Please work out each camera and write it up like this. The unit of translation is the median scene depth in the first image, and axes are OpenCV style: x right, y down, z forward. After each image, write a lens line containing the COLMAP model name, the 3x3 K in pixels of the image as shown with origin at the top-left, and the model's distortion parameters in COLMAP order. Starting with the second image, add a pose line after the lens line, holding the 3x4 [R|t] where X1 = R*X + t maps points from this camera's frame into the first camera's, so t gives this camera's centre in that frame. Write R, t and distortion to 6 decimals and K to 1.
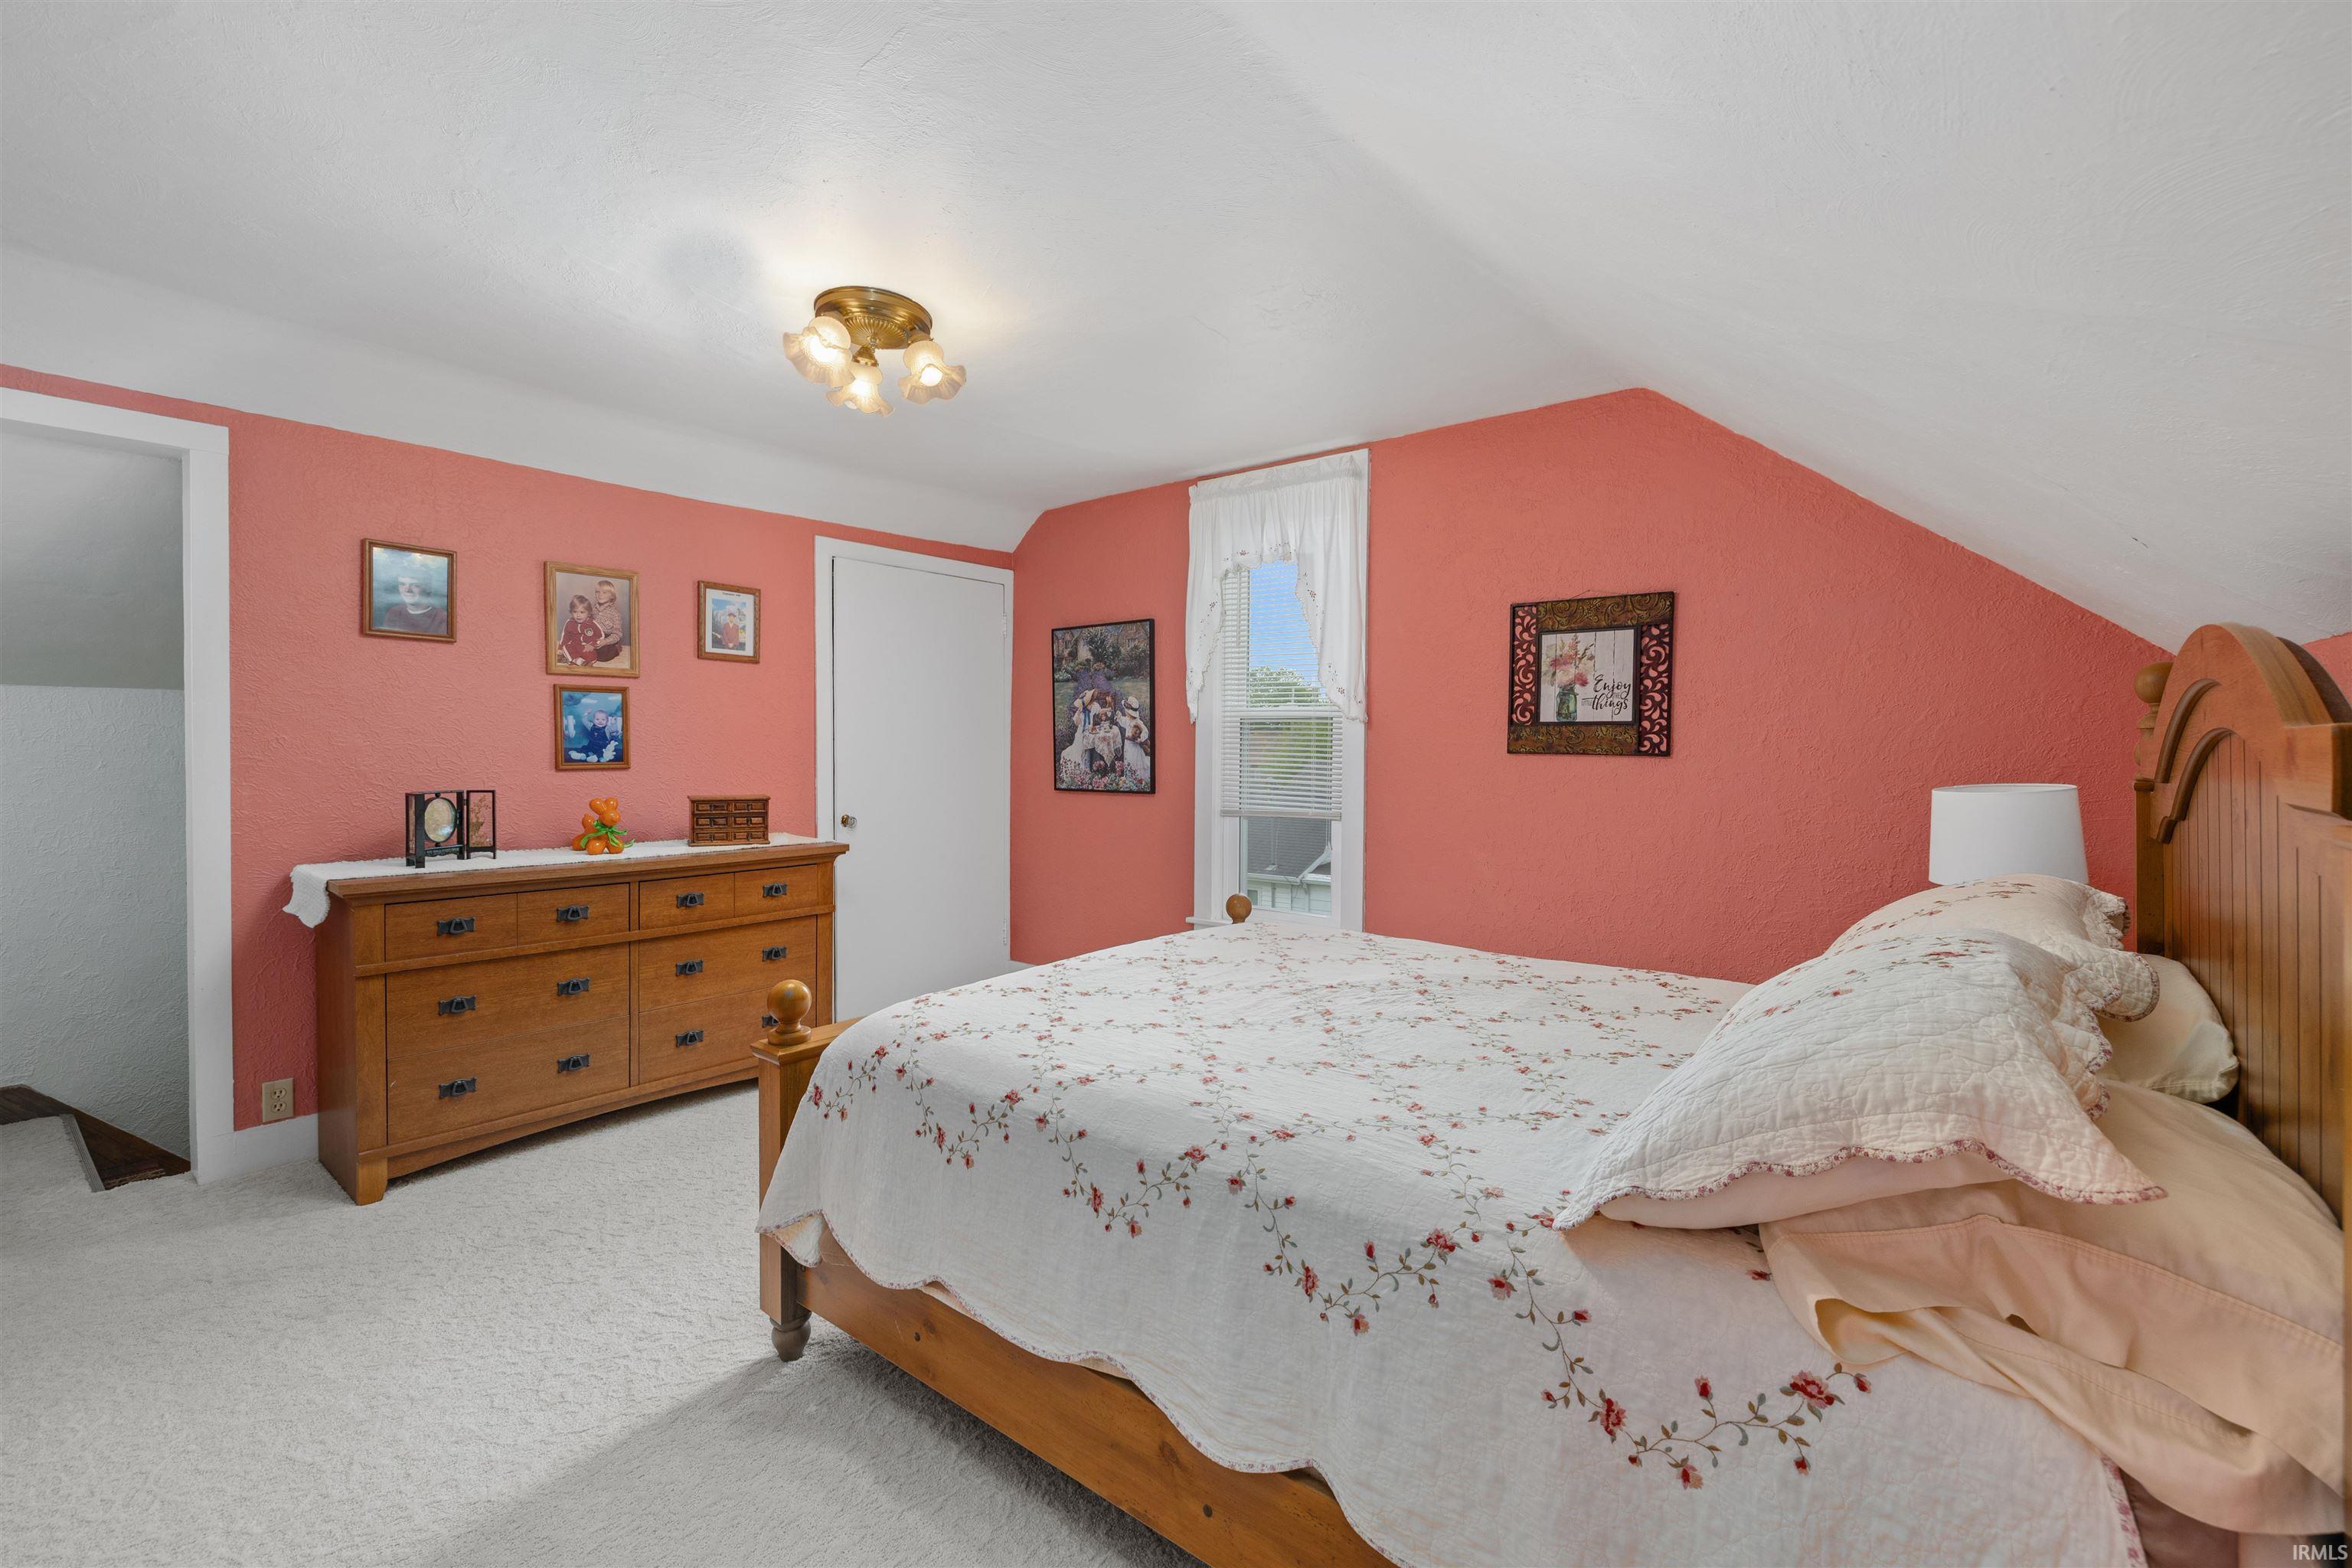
lens RADIAL K [[980.0, 0, 1145.3], [0, 980.0, 753.7], [0, 0, 1]] dist [-0.000240, -0.000008]
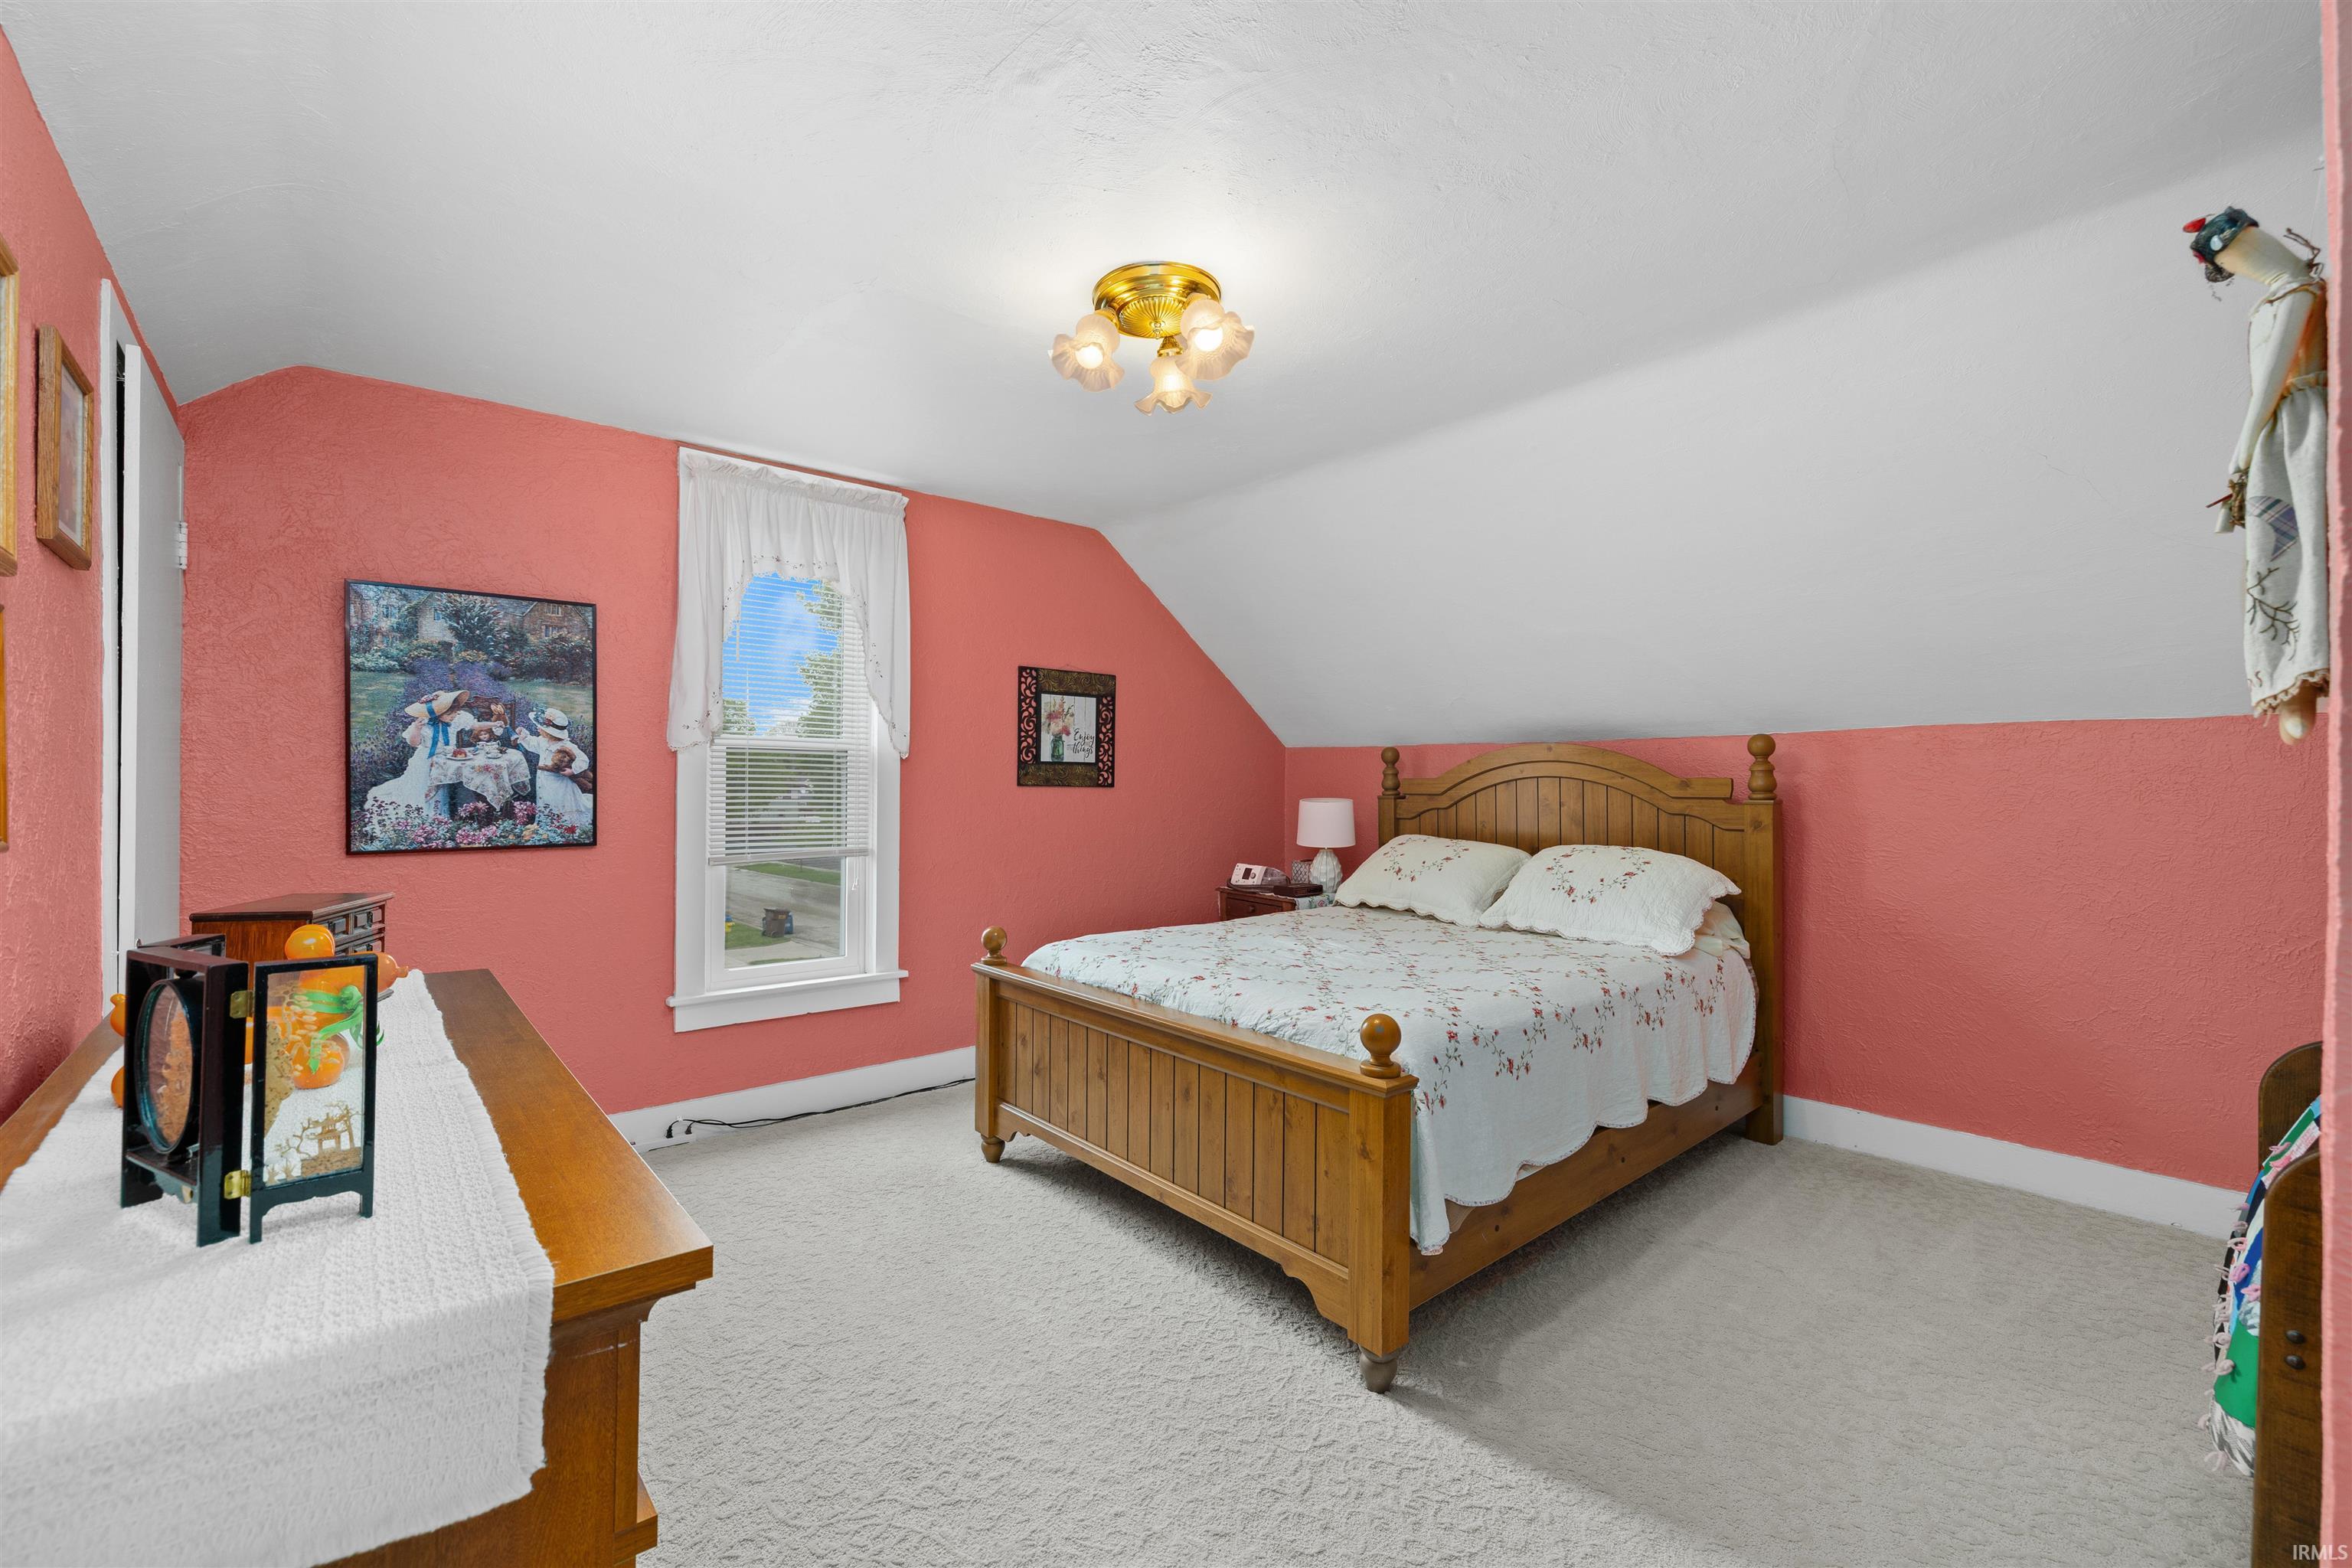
lens RADIAL K [[980.0, 0, 1149.7], [0, 980.0, 771.4], [0, 0, 1]] dist [-0.000240, -0.000008]
pose [[0.198244, 0.007680, 0.980123, -0.708642], [0.005553, 0.999944, -0.008959, -0.005919], [-0.980137, 0.007219, 0.198190, 0.519136]]
